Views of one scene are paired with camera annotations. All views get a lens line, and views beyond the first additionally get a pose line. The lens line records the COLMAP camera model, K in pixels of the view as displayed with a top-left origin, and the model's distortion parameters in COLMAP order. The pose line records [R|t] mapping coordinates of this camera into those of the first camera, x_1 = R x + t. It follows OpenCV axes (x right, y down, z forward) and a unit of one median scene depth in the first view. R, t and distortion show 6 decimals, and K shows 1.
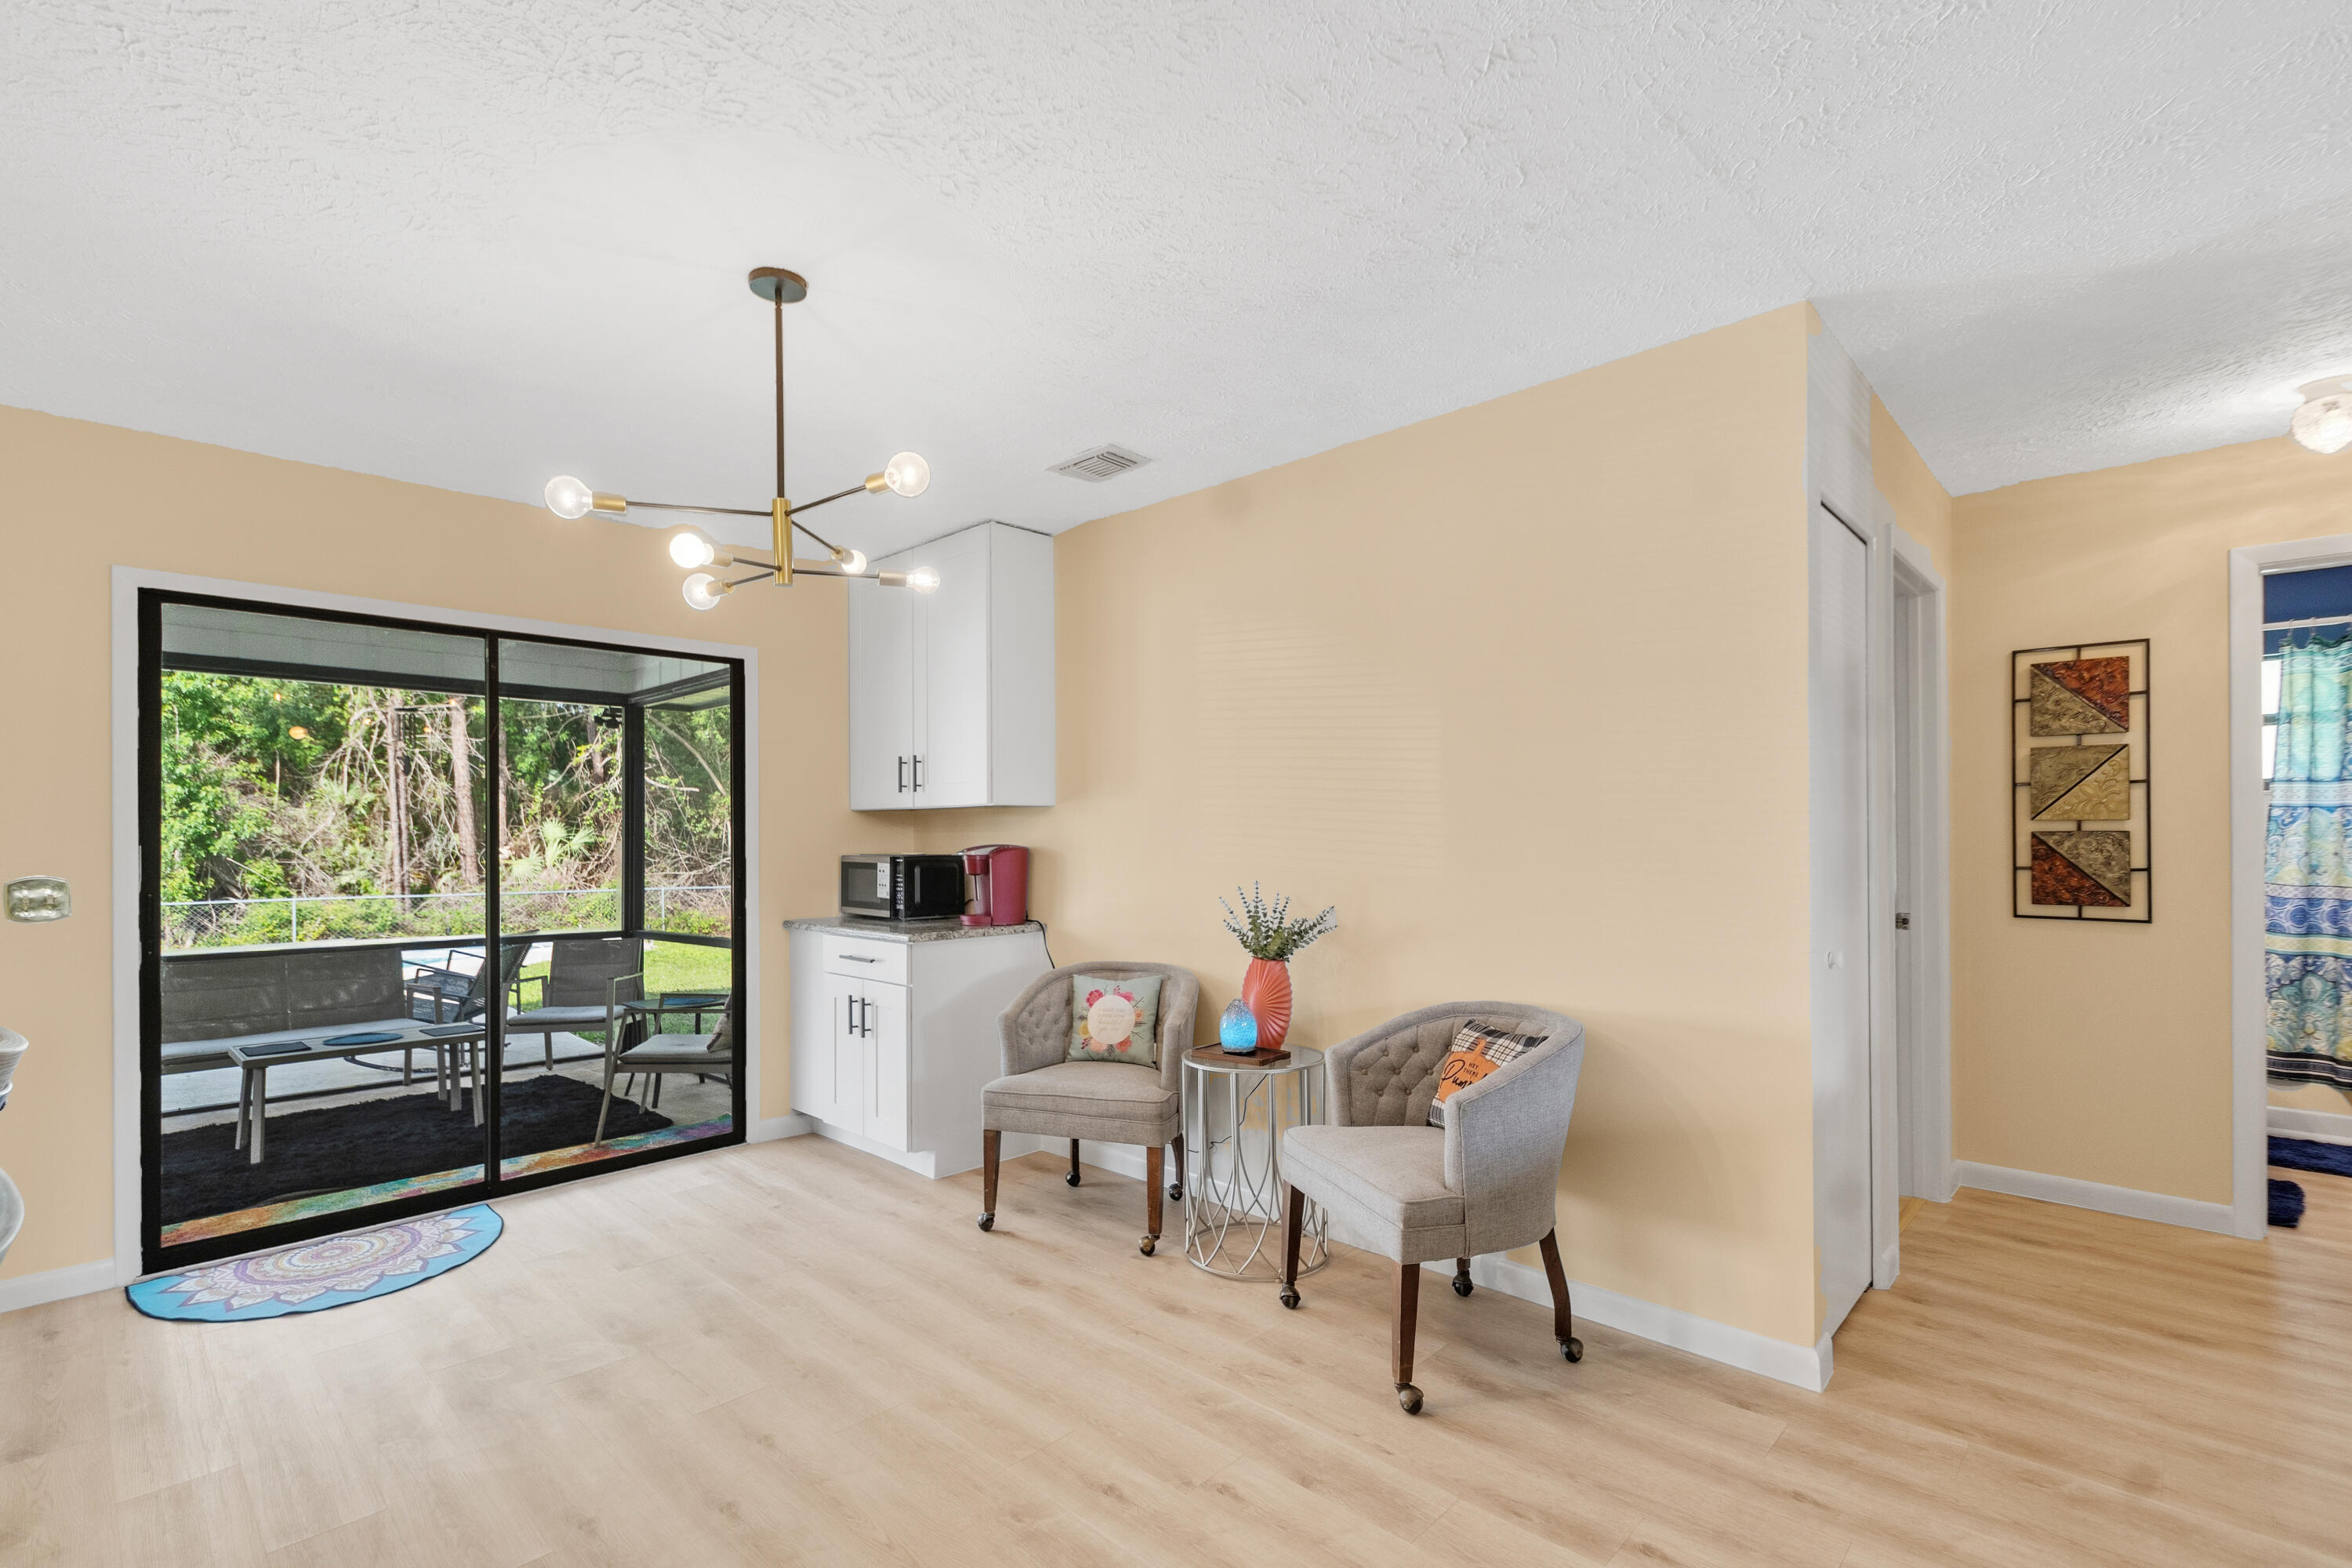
lens RADIAL K [[1062.5, 0, 1119.8], [0, 1062.5, 834.4], [0, 0, 1]] dist [0.008896, -0.000811]
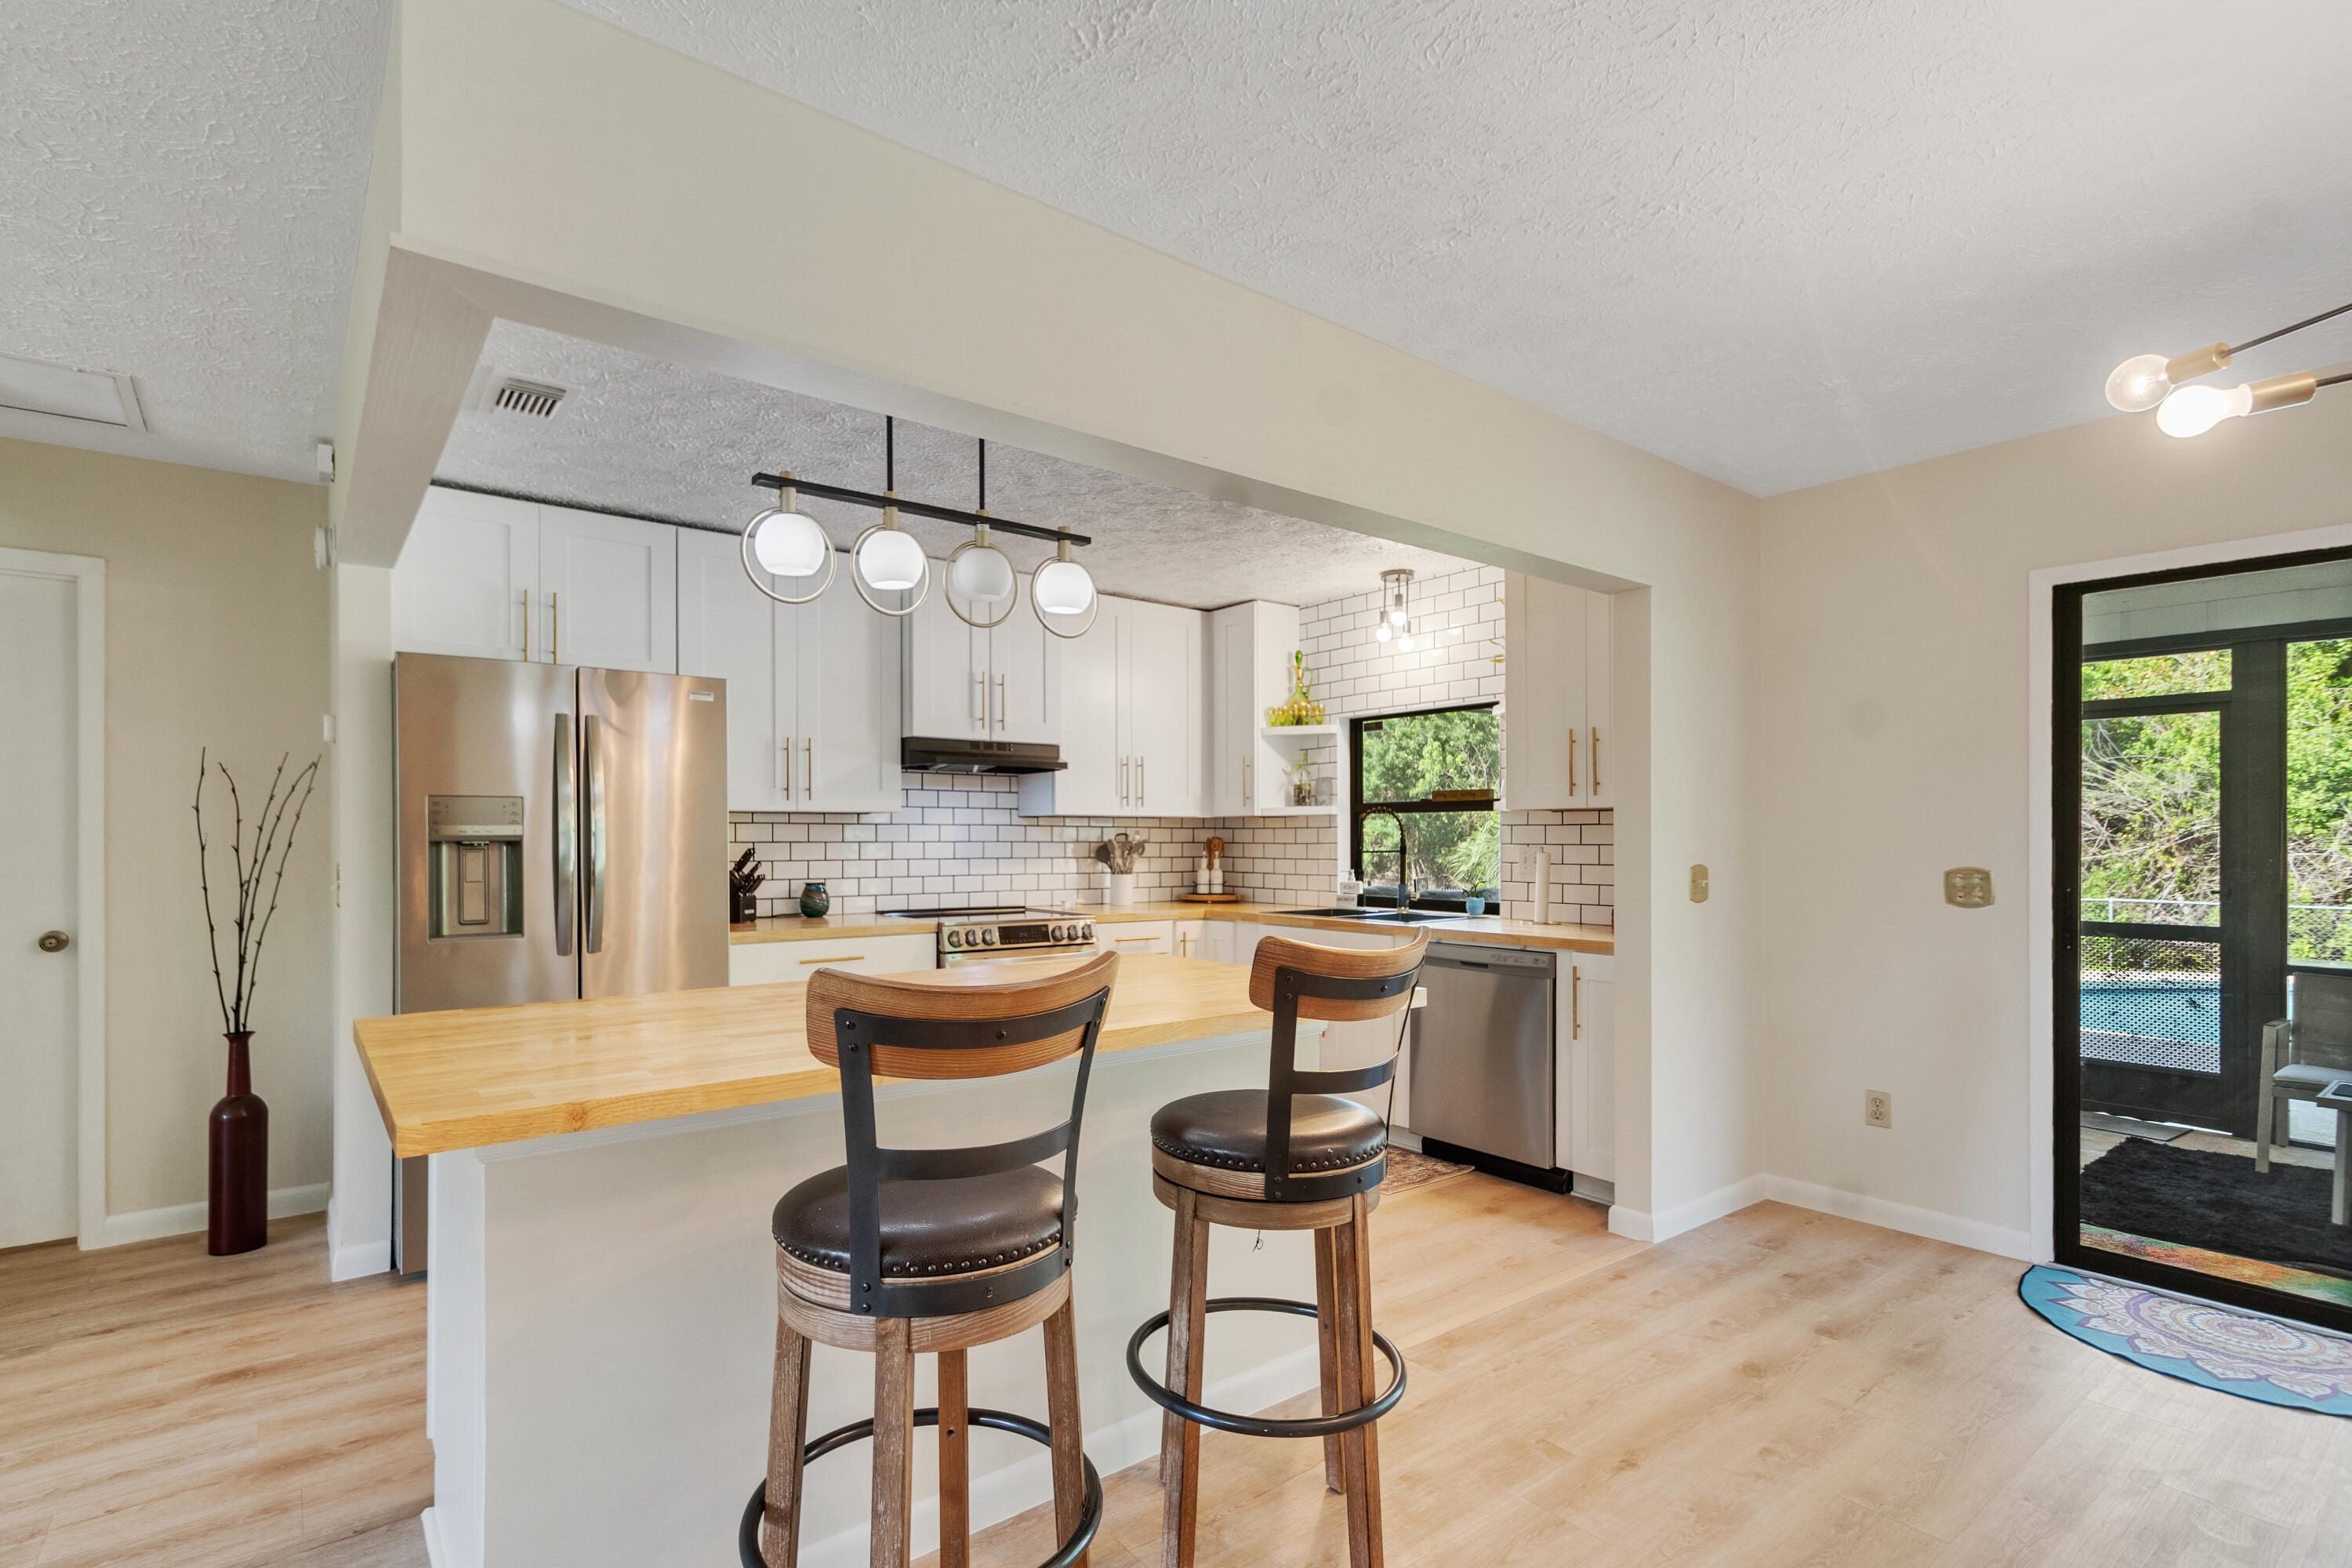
lens RADIAL K [[1110.3, 0, 1142.0], [0, 1110.3, 836.9], [0, 0, 1]] dist [0.011678, -0.003344]
pose [[-0.117905, 0.005106, -0.993012, 0.222314], [0.002115, 0.999986, 0.004891, 0.000486], [0.993023, -0.001524, -0.117914, 0.242675]]
